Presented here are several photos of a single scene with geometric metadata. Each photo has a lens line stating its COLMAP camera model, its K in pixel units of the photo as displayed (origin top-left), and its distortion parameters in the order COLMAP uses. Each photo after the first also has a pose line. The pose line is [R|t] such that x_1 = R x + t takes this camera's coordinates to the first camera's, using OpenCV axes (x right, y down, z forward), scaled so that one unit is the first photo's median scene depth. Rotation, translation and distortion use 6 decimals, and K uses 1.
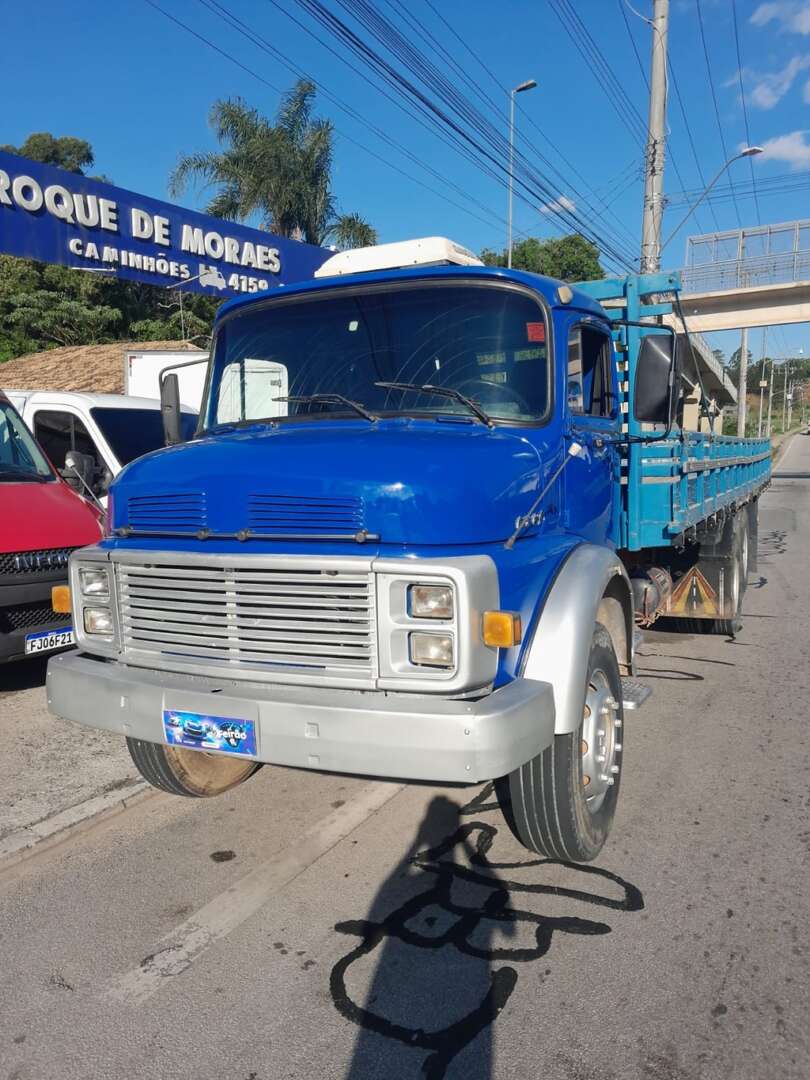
lens RADIAL K [[839.4, 0, 395.0], [0, 839.4, 539.0], [0, 0, 1]] dist [0.066871, -0.087893]
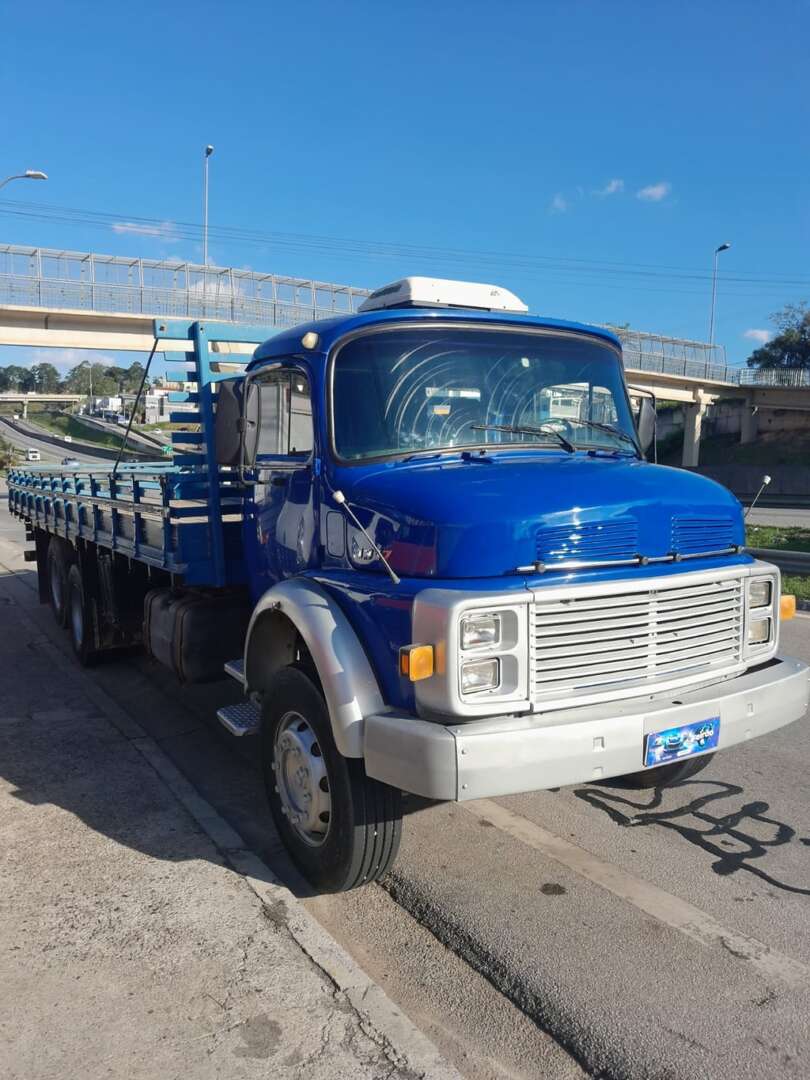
lens RADIAL K [[848.9, 0, 396.6], [0, 848.9, 540.7], [0, 0, 1]] dist [-0.119321, 0.281921]
pose [[0.552696, -0.056988, 0.831432, -1.287371], [0.072439, 0.997168, 0.020194, -0.075276], [-0.830229, 0.049067, 0.555259, 0.686226]]
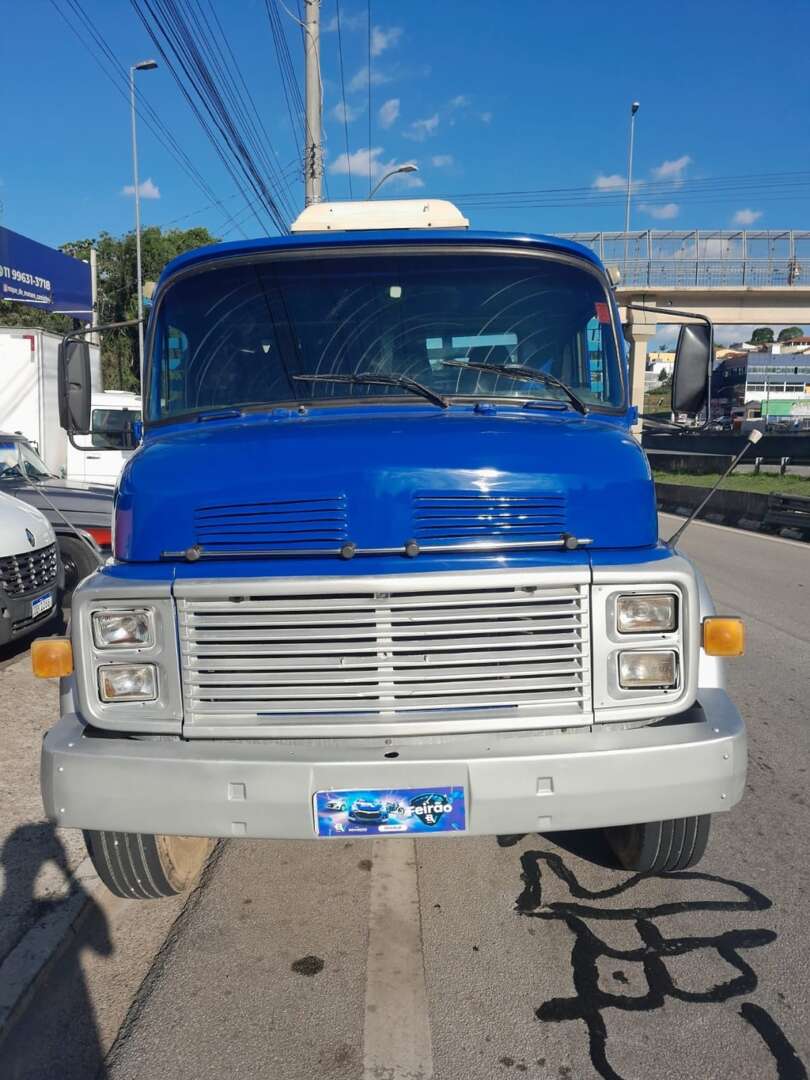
lens RADIAL K [[842.0, 0, 405.0], [0, 842.0, 540.0], [0, 0, 1]] dist [0.023621, -0.001870]
pose [[0.894932, -0.050305, 0.443357, -0.525025], [0.048568, 0.998703, 0.015279, -0.024931], [-0.443551, 0.007859, 0.896215, 0.310171]]
